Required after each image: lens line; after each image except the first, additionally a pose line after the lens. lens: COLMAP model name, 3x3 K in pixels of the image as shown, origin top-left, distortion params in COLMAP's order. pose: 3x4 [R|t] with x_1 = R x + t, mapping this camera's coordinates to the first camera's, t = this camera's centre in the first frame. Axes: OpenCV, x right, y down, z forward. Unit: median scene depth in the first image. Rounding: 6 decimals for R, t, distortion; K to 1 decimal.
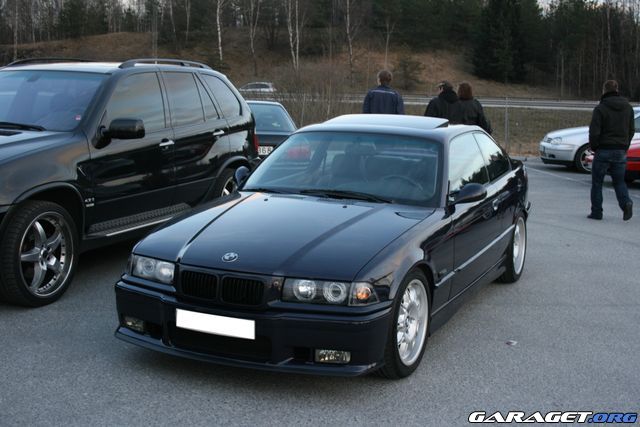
lens RADIAL K [[924.3, 0, 319.7], [0, 924.3, 212.6], [0, 0, 1]] dist [0.052598, 0.000000]
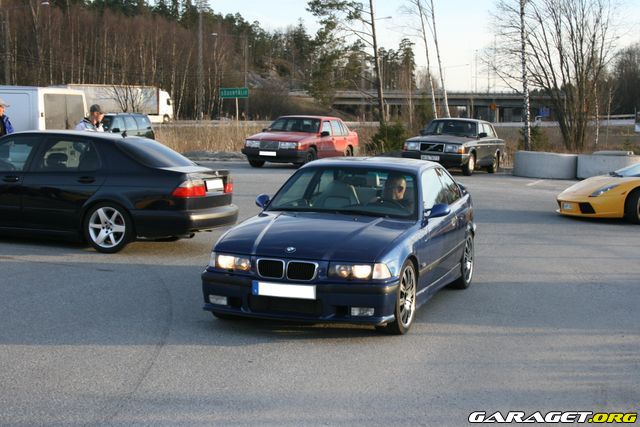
lens RADIAL K [[1184.2, 0, 319.6], [0, 1184.2, 213.5], [0, 0, 1]] dist [0.052209, 0.000000]
pose [[0.994050, -0.007540, 0.108662, -0.208991], [0.012850, 0.998753, -0.048249, 0.067003], [-0.108162, 0.049358, 0.992907, -0.744643]]
